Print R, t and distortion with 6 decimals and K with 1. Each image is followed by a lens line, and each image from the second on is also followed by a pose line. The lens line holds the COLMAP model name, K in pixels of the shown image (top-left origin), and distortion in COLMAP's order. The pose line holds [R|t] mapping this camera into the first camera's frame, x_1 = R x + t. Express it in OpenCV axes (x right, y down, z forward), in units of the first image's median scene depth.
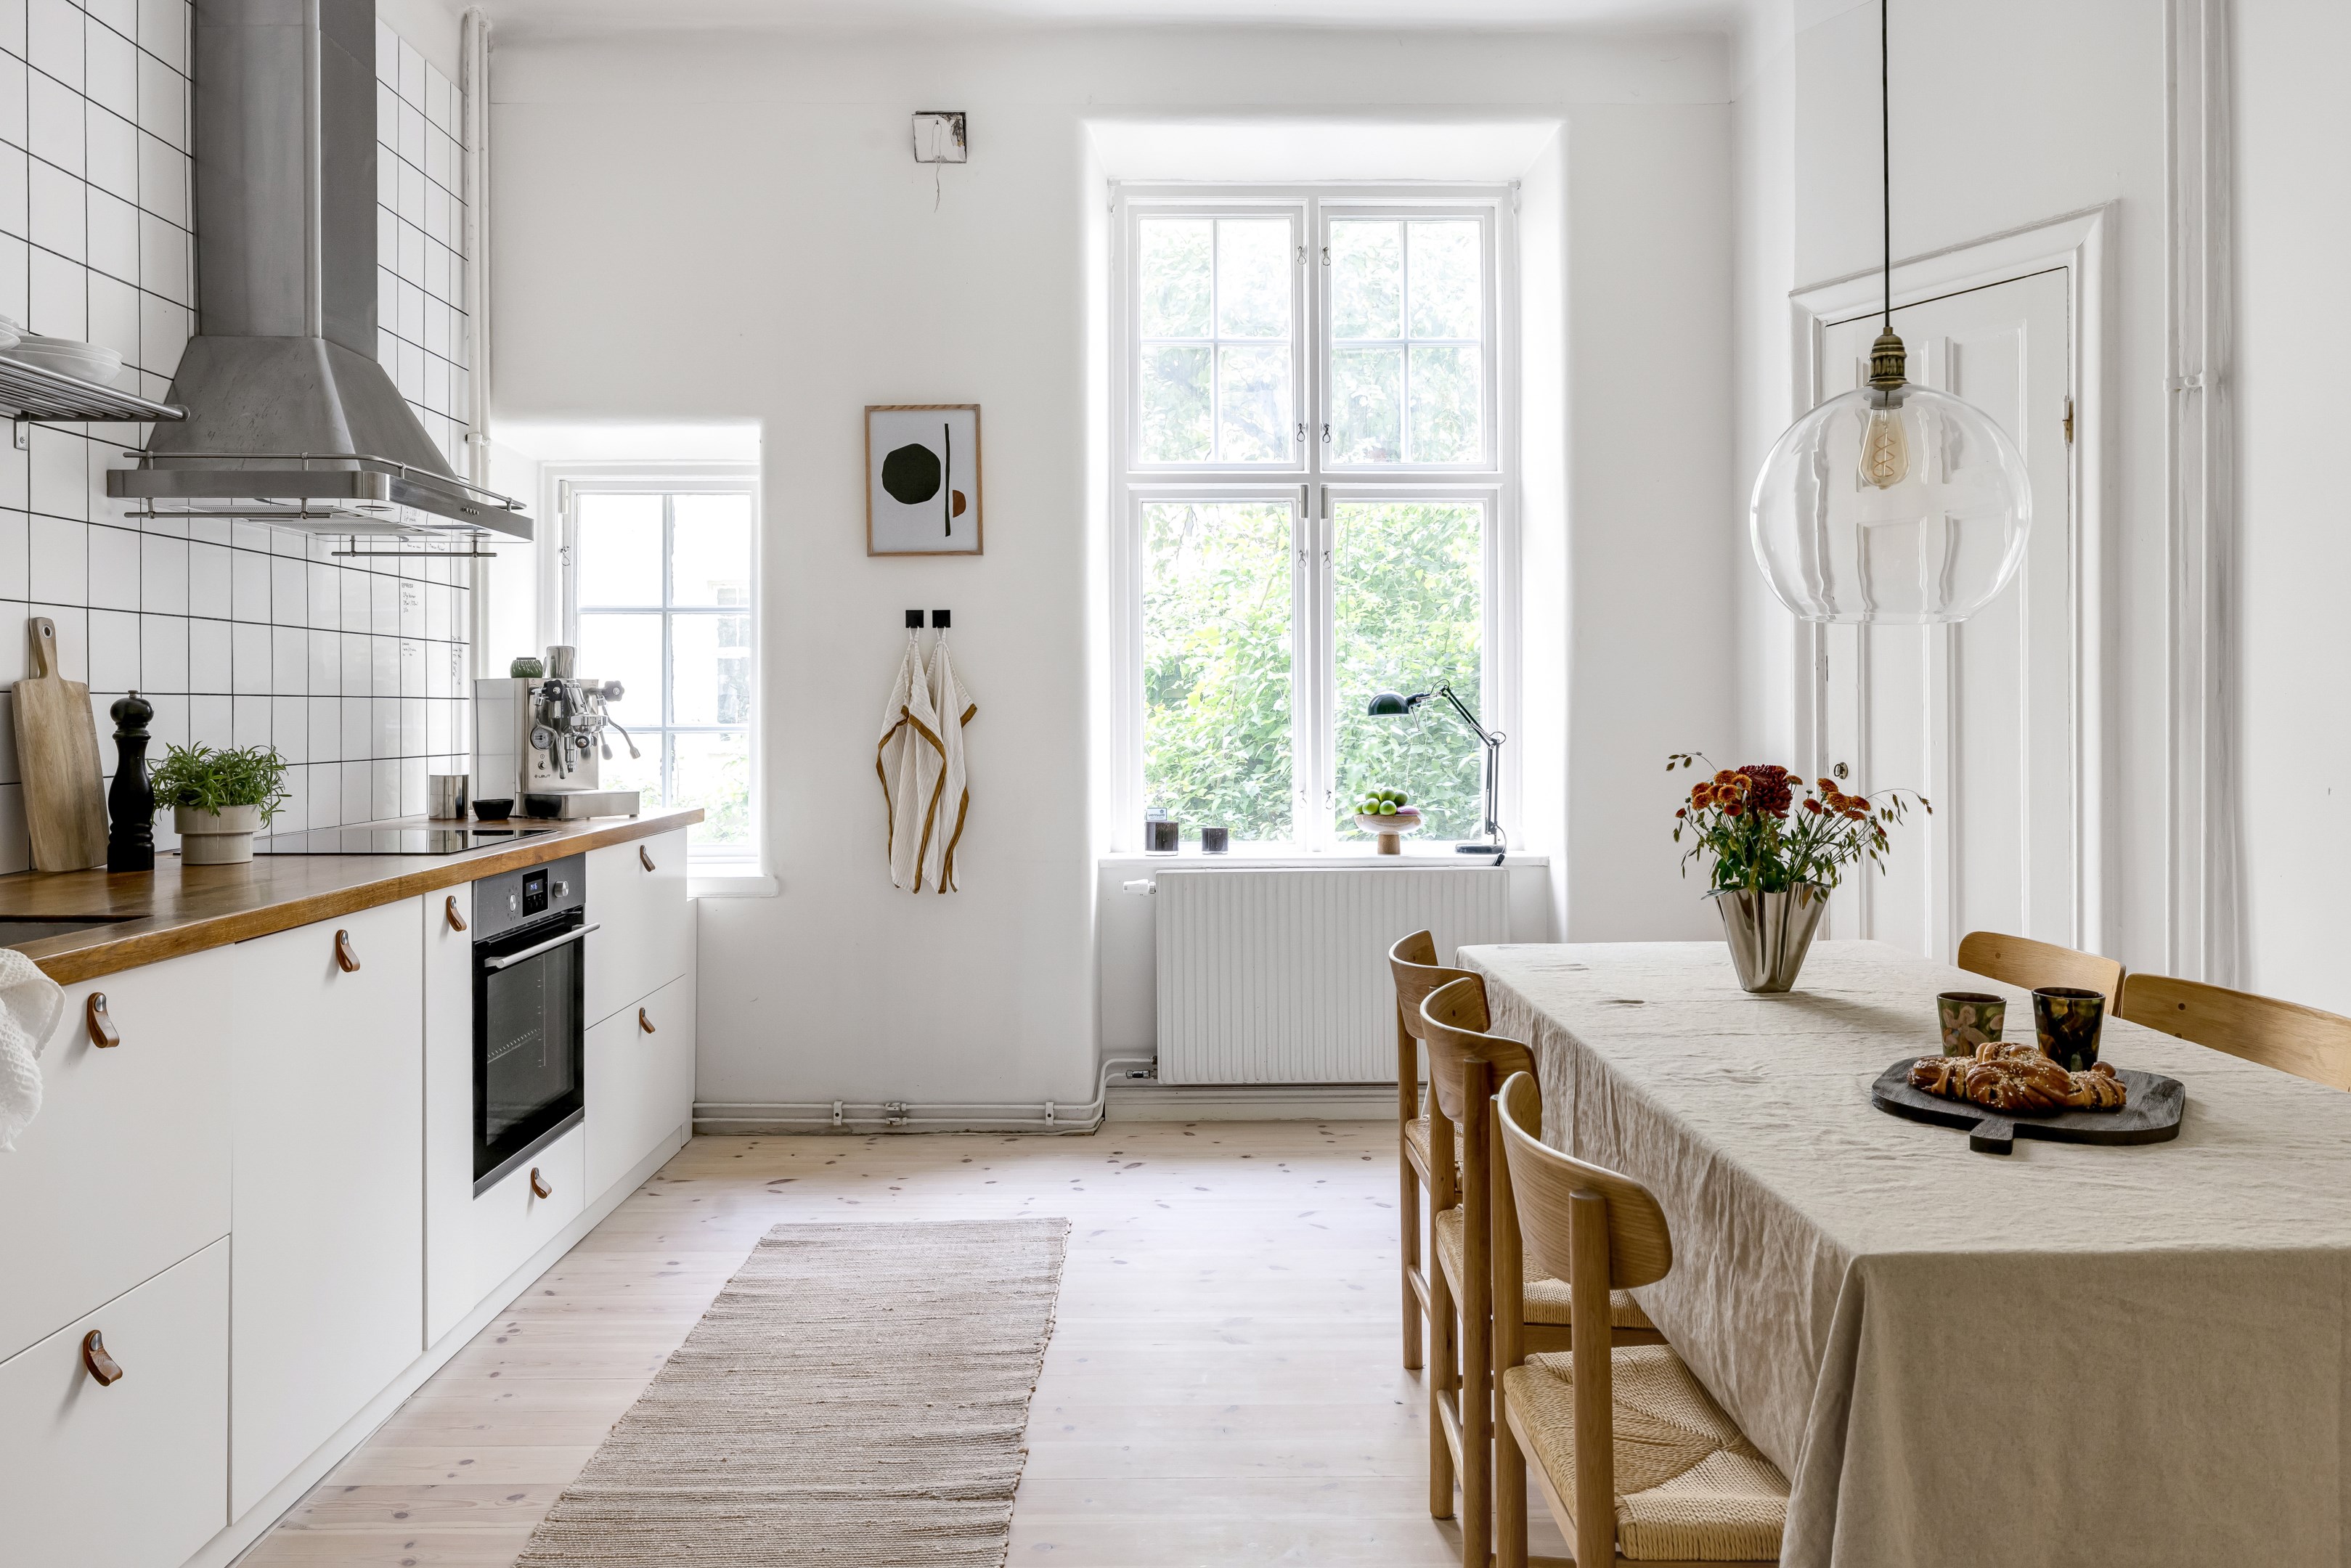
lens RADIAL K [[1642.0, 0, 1175.1], [0, 1642.0, 704.2], [0, 0, 1]] dist [-0.001367, 0.000593]
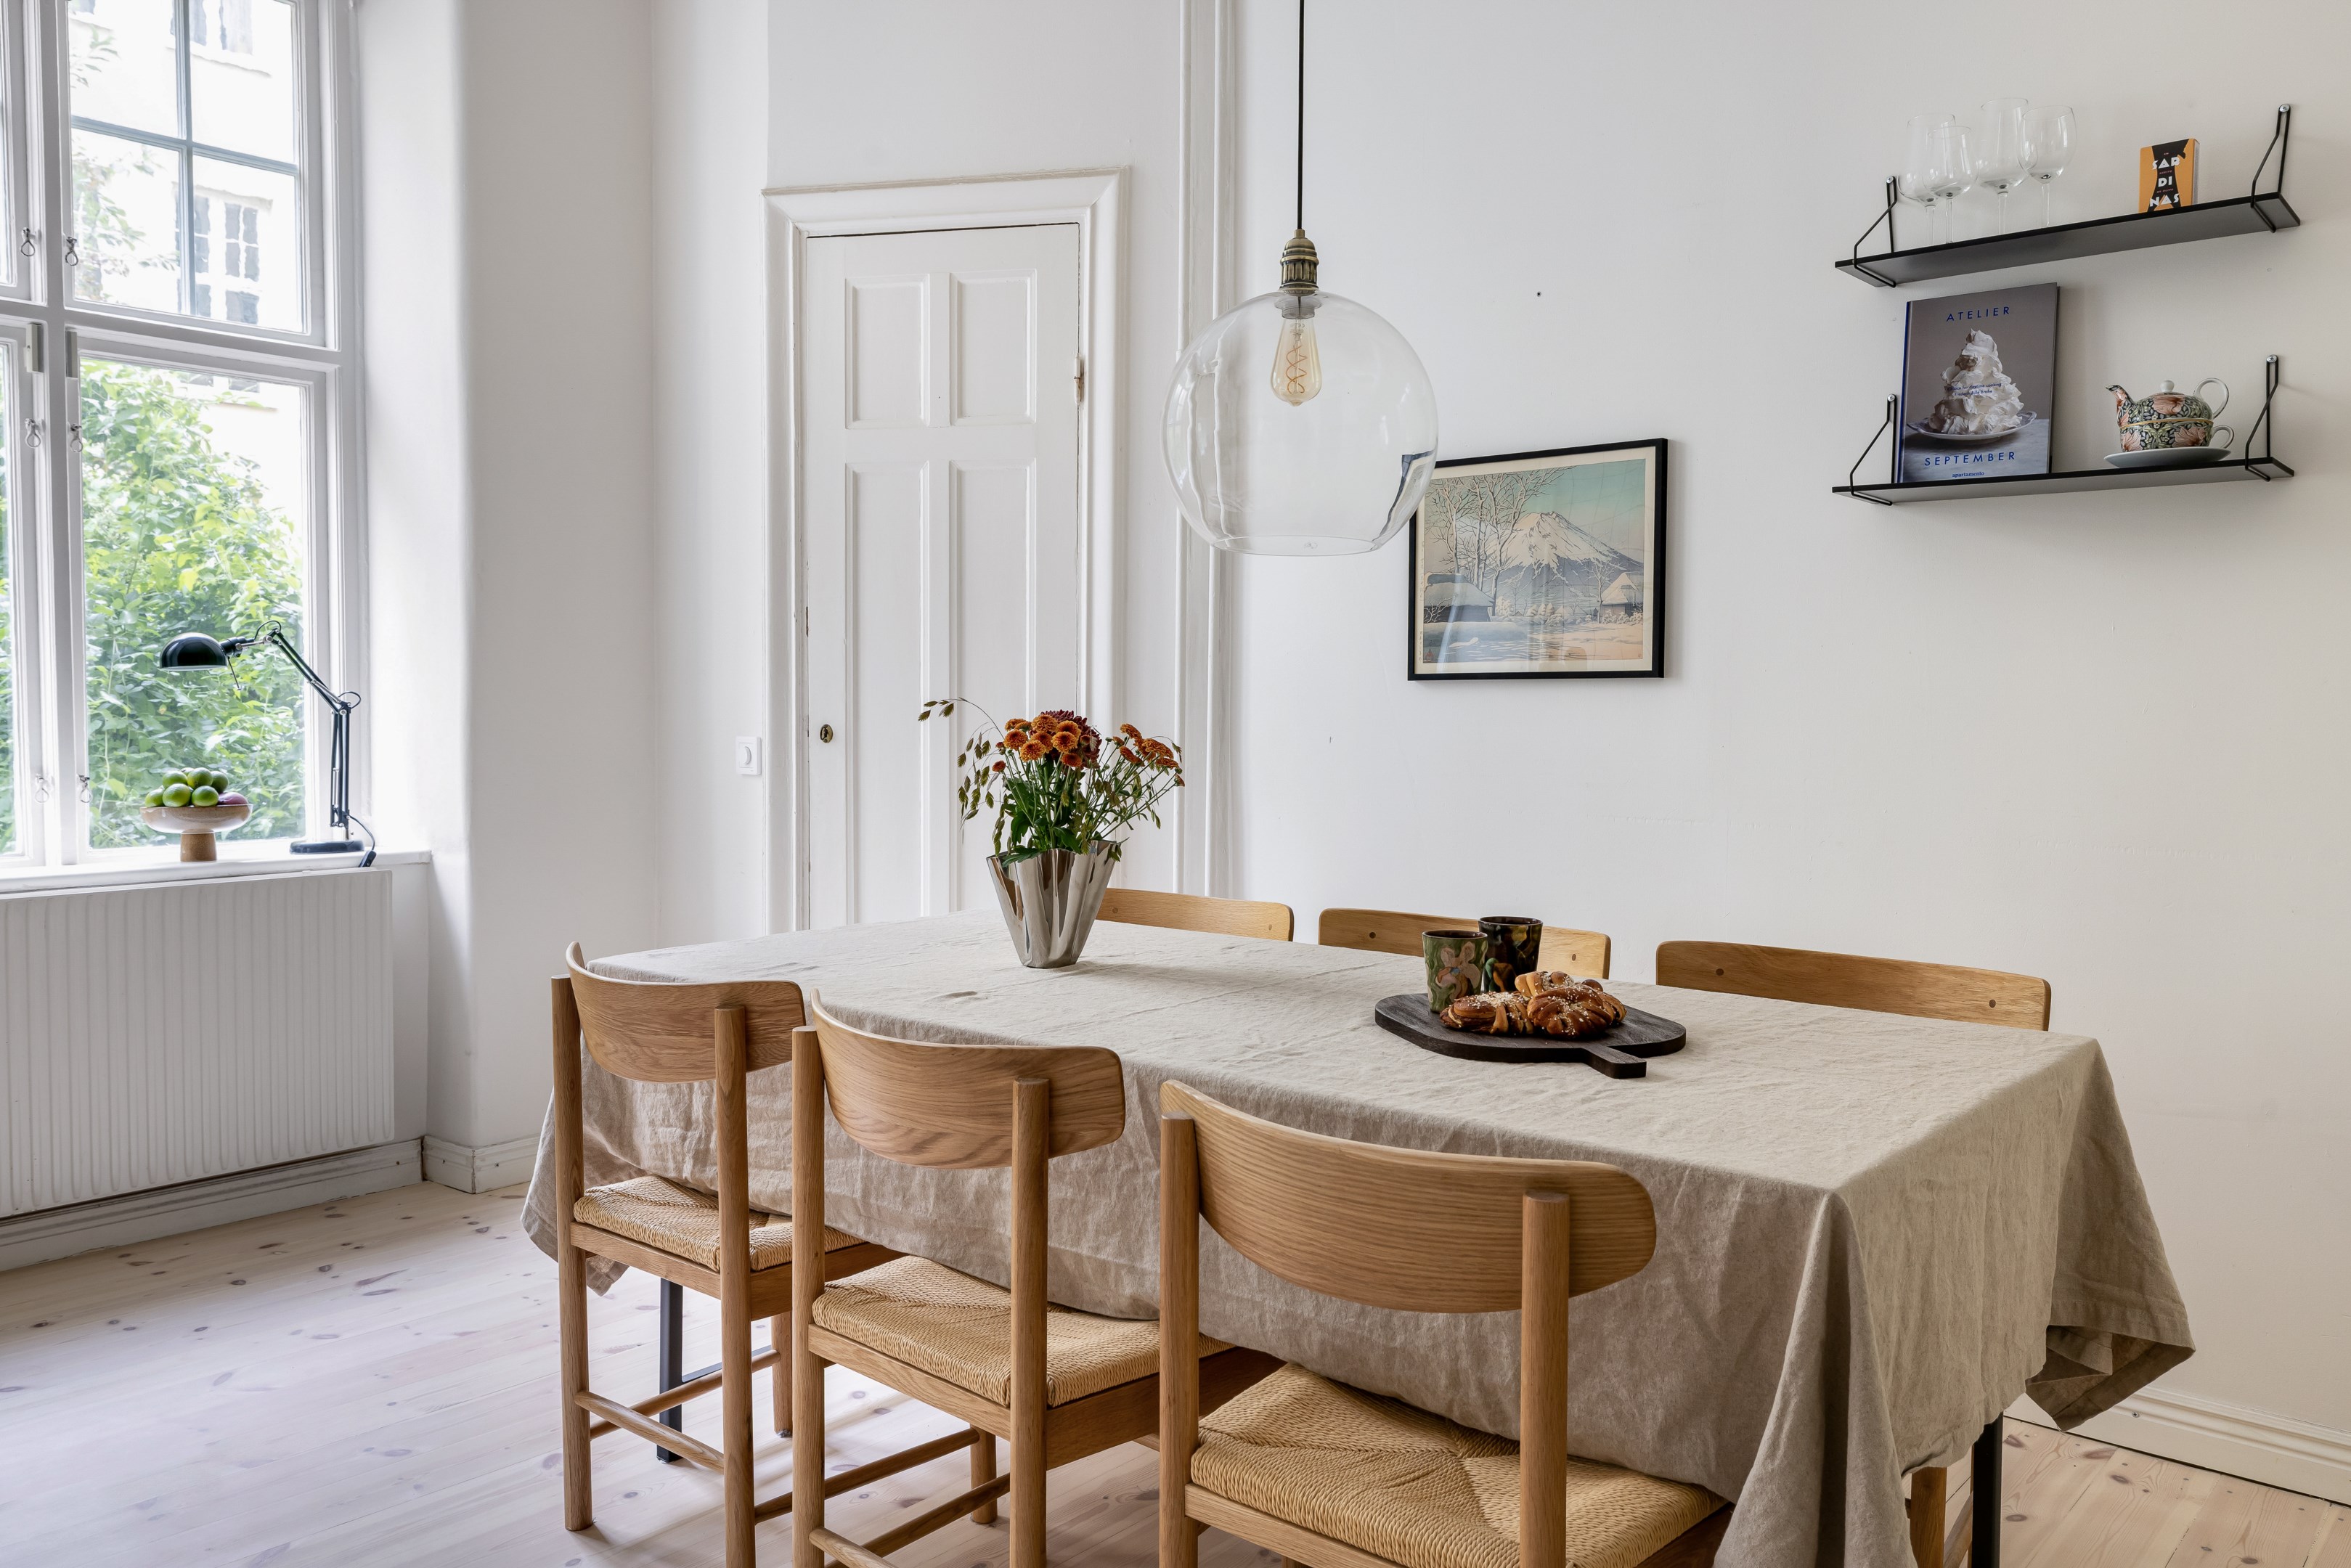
lens RADIAL K [[1743.1, 0, 1182.6], [0, 1743.1, 770.9], [0, 0, 1]] dist [0.000319, 0.002263]
pose [[0.659636, -0.023673, 0.751212, -0.184886], [-0.010490, 0.999117, 0.040696, 0.019153], [-0.751512, -0.034725, 0.658805, 0.204884]]
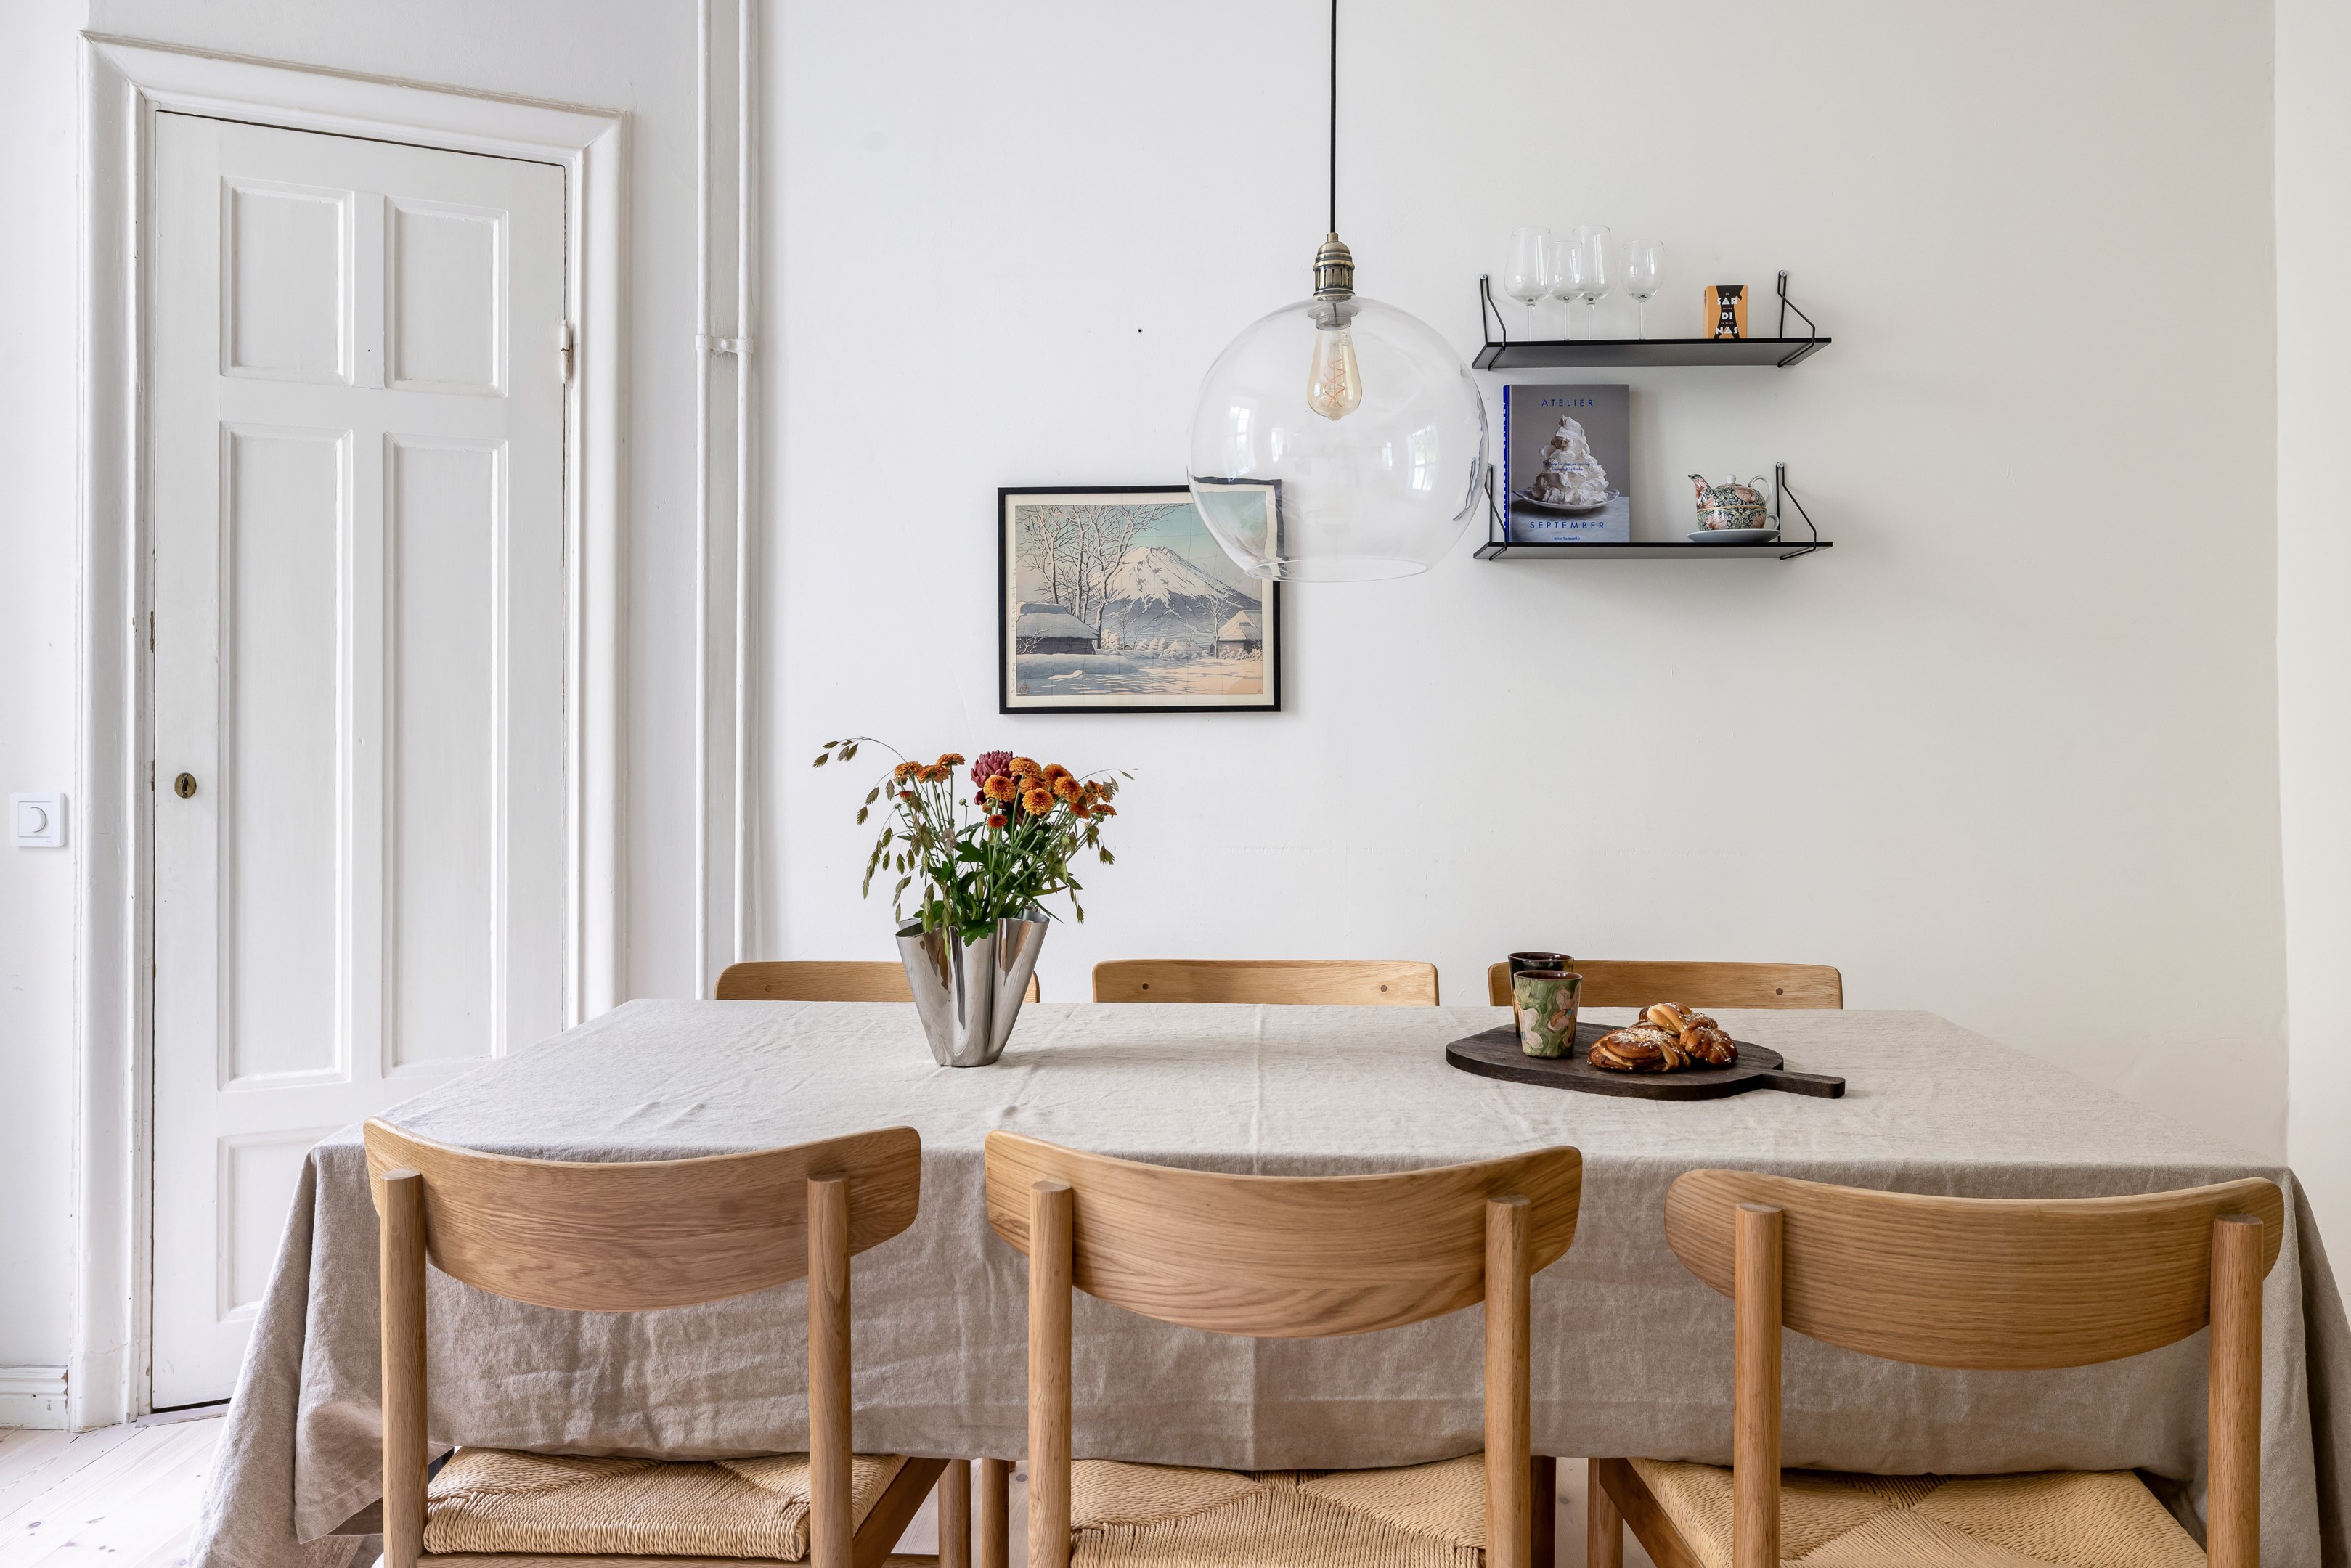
lens RADIAL K [[1651.2, 0, 1178.5], [0, 1651.2, 723.7], [0, 0, 1]] dist [-0.000063, 0.001840]
pose [[0.069092, 0.008773, 0.997572, -0.227094], [-0.003185, 0.999958, -0.008574, 0.019230], [-0.997605, -0.002585, 0.069117, 0.532643]]
